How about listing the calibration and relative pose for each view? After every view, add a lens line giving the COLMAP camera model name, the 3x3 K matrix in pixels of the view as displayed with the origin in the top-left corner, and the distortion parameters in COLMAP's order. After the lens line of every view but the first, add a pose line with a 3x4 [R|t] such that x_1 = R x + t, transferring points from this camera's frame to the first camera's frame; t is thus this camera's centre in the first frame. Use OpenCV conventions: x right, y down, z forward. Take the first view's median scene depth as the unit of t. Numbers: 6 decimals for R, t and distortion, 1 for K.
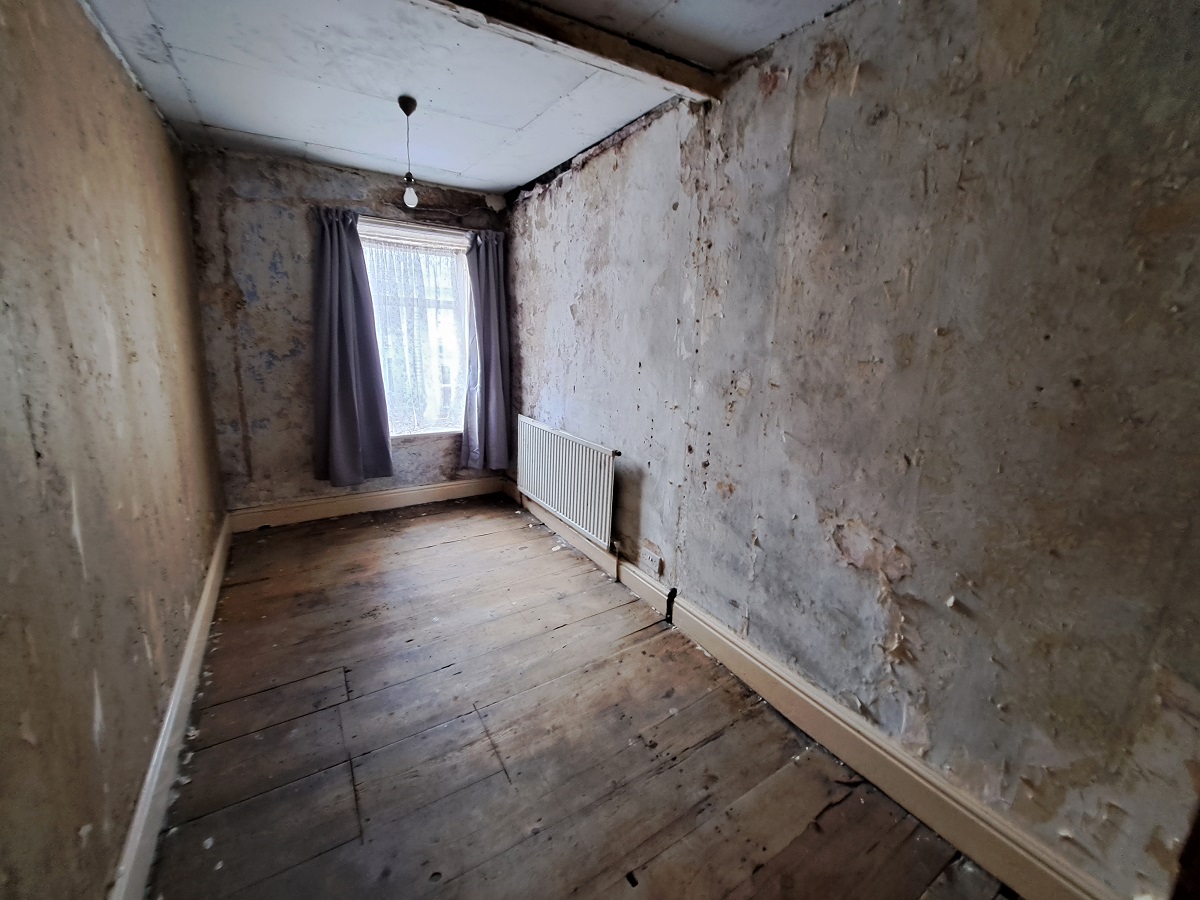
lens RADIAL K [[475.9, 0, 593.3], [0, 475.9, 433.2], [0, 0, 1]] dist [-0.001802, -0.005440]
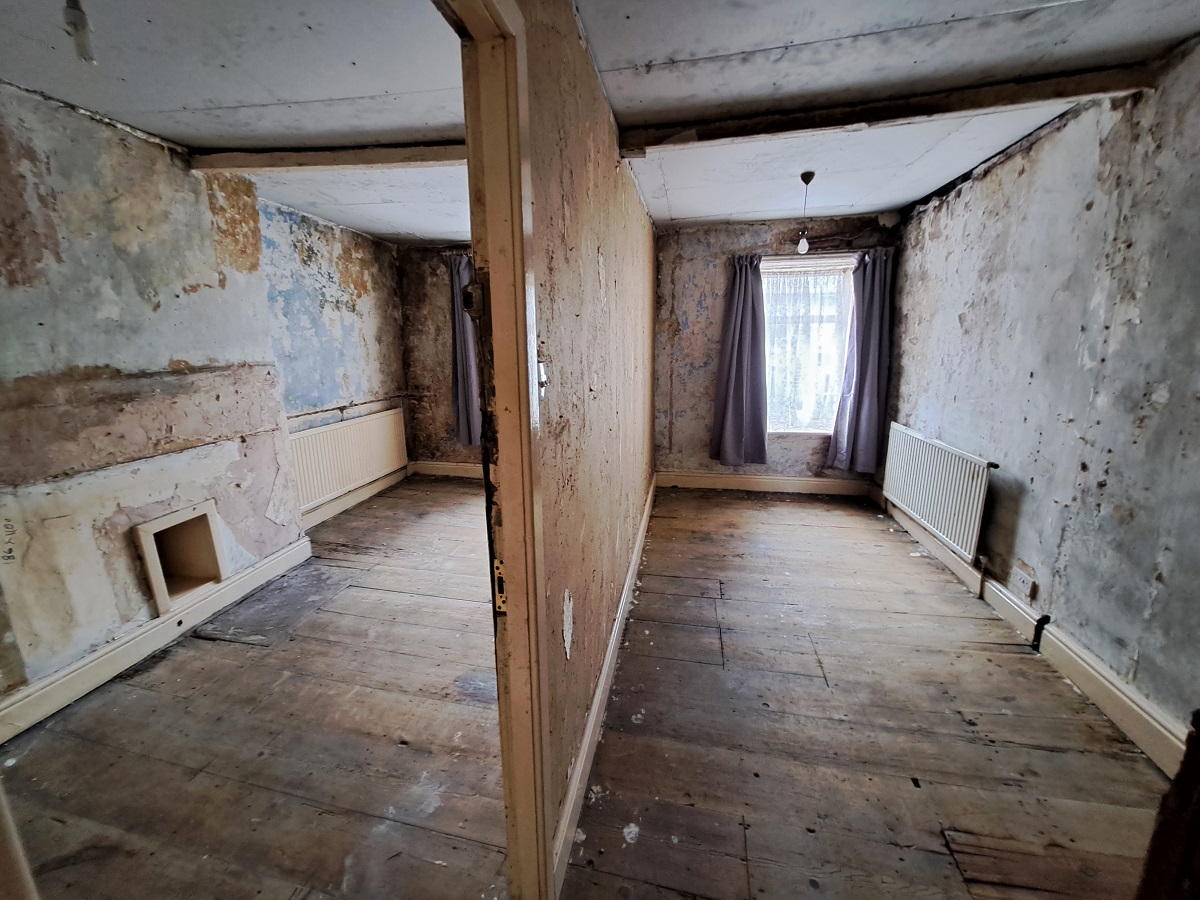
lens RADIAL K [[475.9, 0, 593.3], [0, 475.9, 433.2], [0, 0, 1]] dist [-0.001802, -0.005440]
pose [[0.724659, 0.089027, -0.683333, 0.118562], [-0.100155, 0.994697, 0.023381, 0.037778], [0.681791, 0.051496, 0.729732, -0.277167]]
